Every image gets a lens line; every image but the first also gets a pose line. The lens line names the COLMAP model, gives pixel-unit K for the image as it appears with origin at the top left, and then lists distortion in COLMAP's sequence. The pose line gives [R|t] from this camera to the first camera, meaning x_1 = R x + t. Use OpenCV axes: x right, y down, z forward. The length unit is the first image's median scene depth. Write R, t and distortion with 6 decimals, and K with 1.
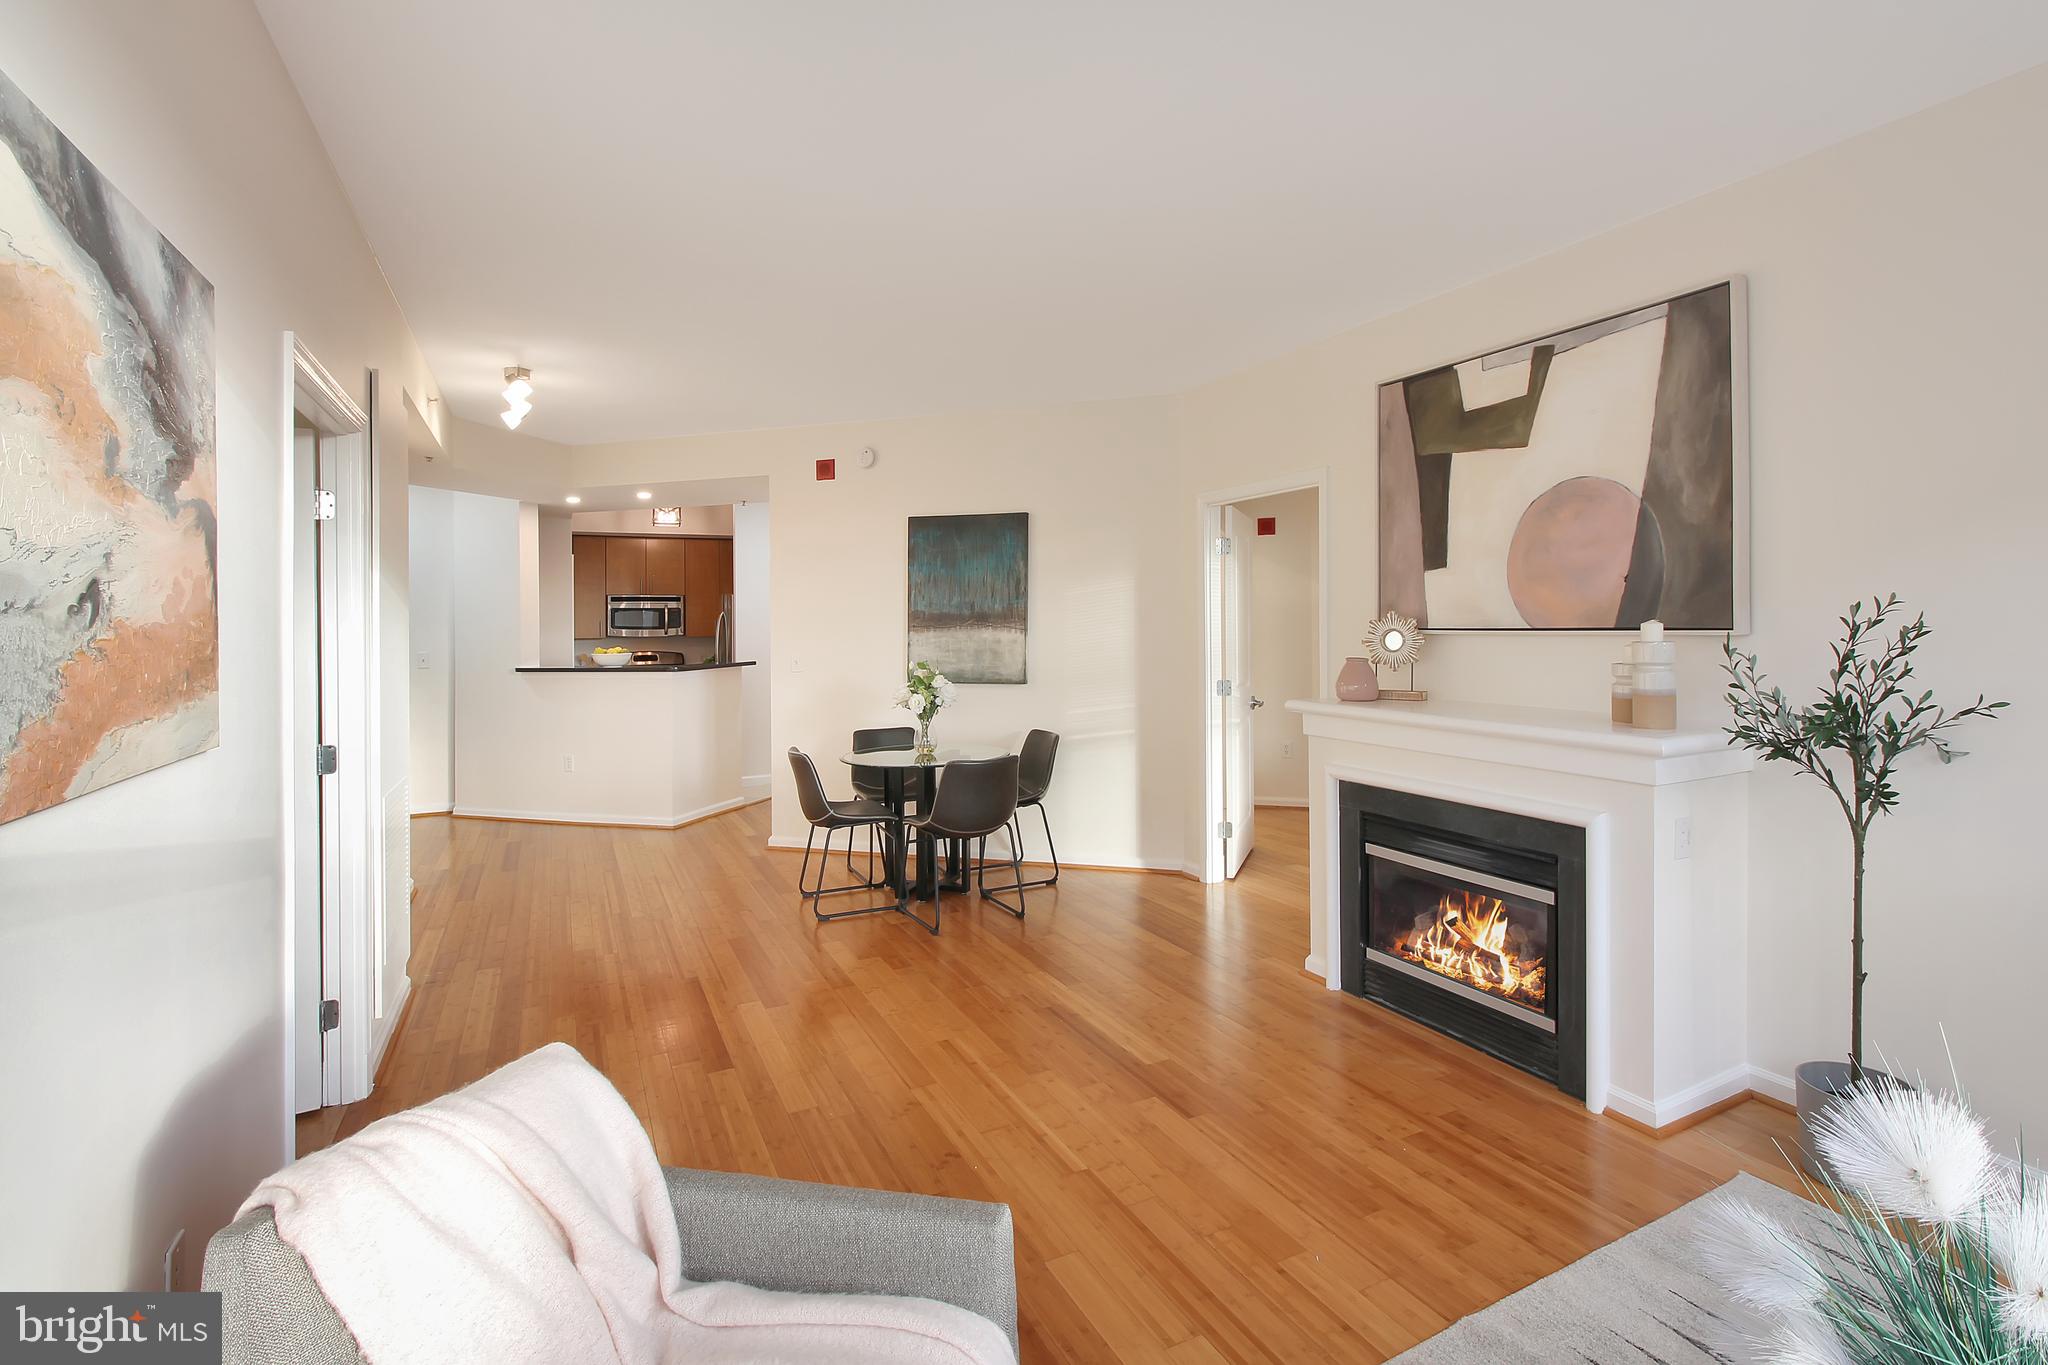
lens RADIAL K [[981.4, 0, 1022.6], [0, 981.4, 632.3], [0, 0, 1]] dist [-0.001883, -0.000300]
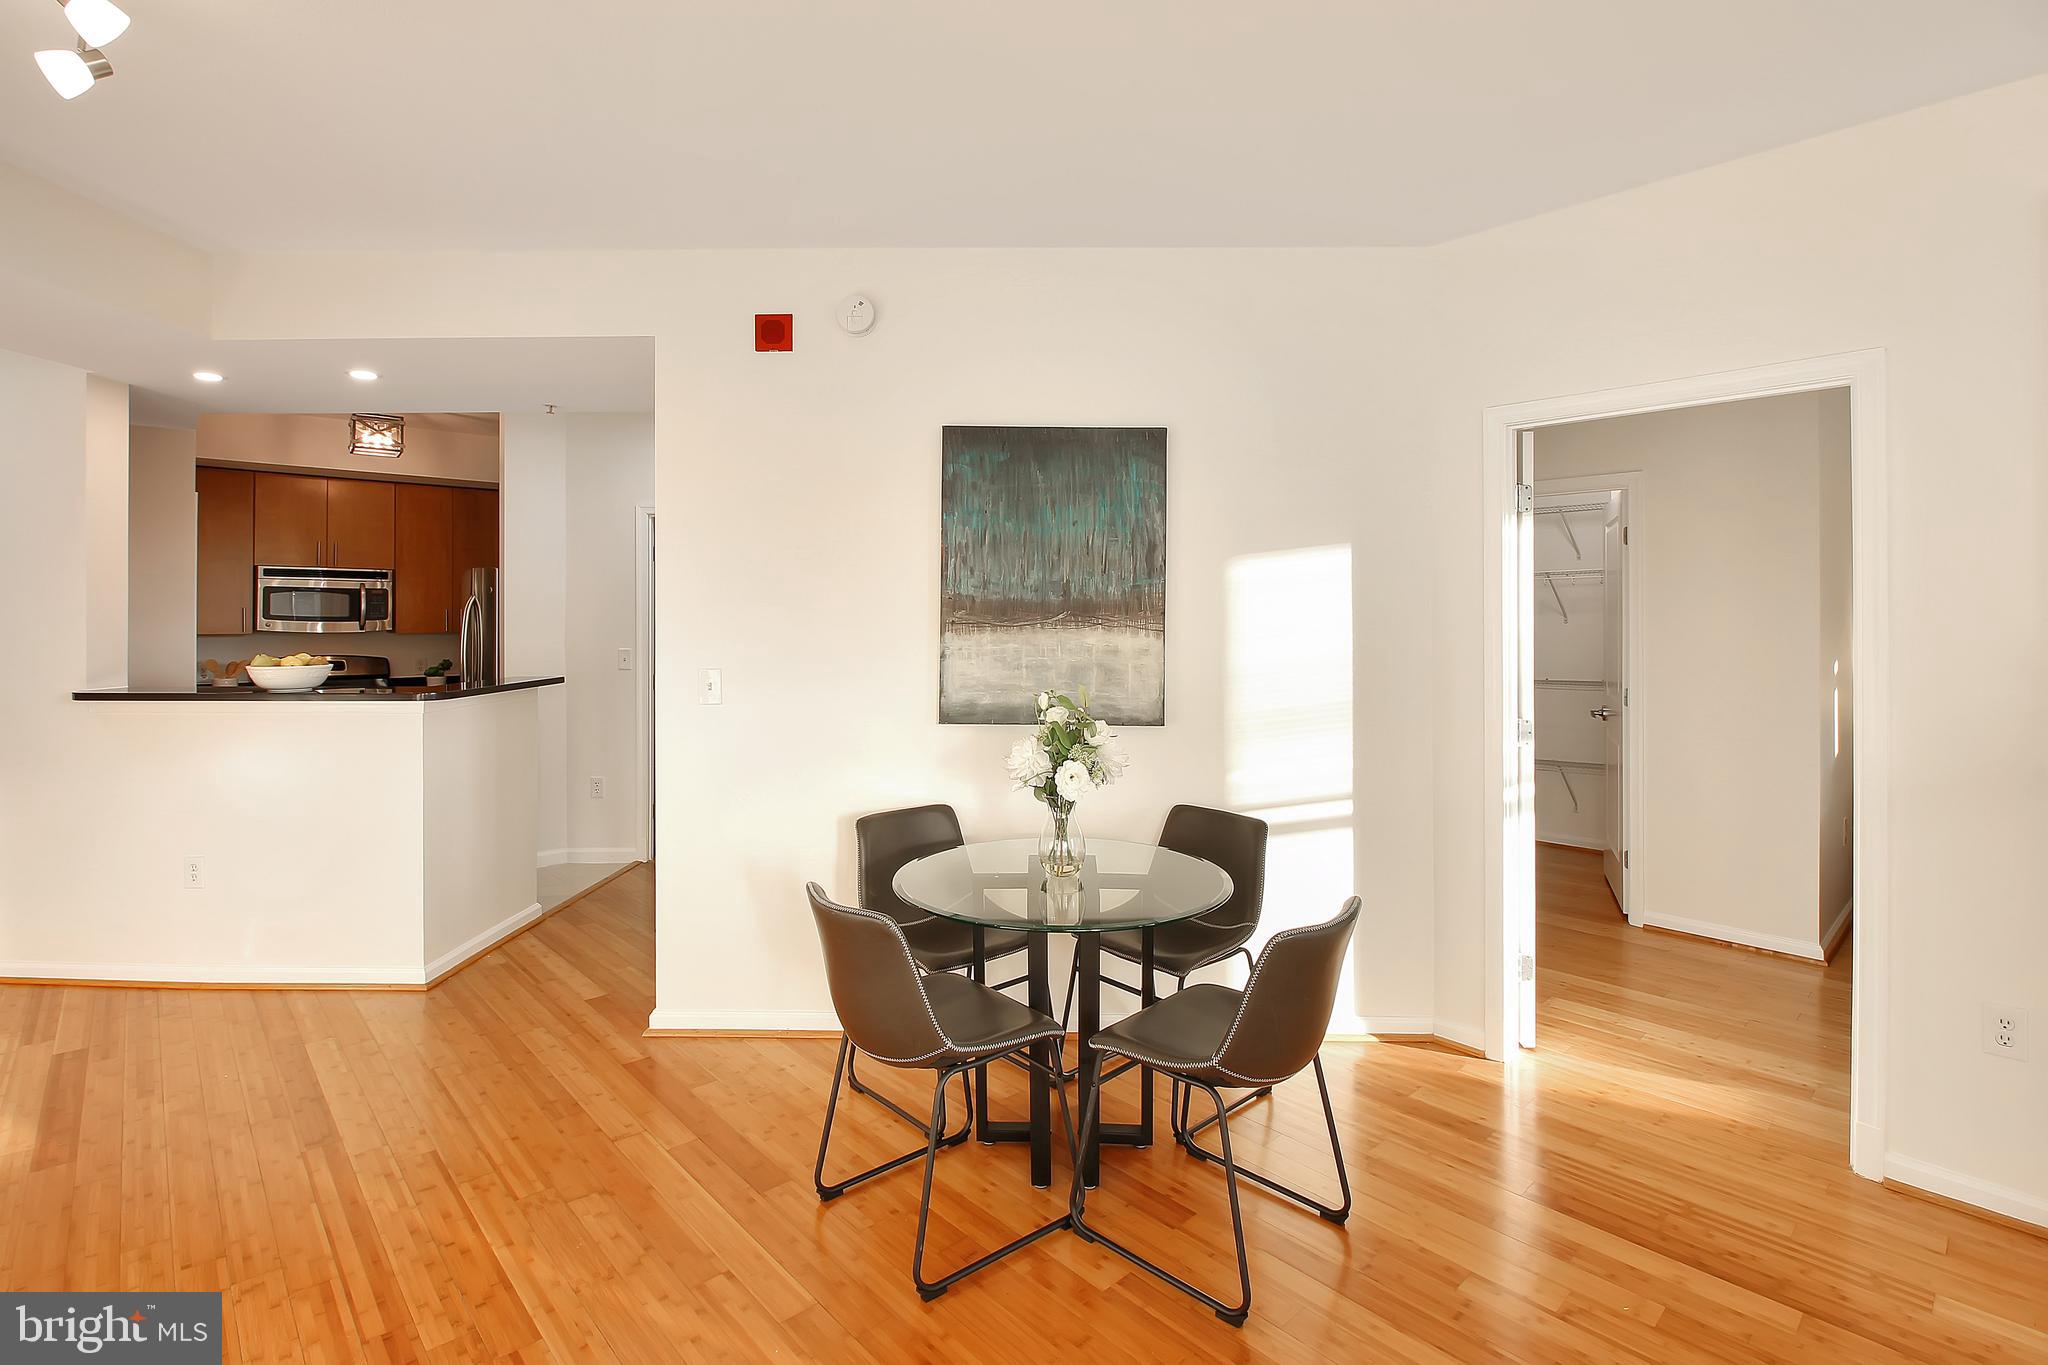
lens RADIAL K [[981.4, 0, 1022.6], [0, 981.4, 632.3], [0, 0, 1]] dist [-0.001883, -0.000300]
pose [[0.957934, 0.007258, 0.286896, -0.232313], [-0.008603, 0.999957, 0.003430, -0.003094], [-0.286859, -0.005754, 0.957955, 0.455610]]
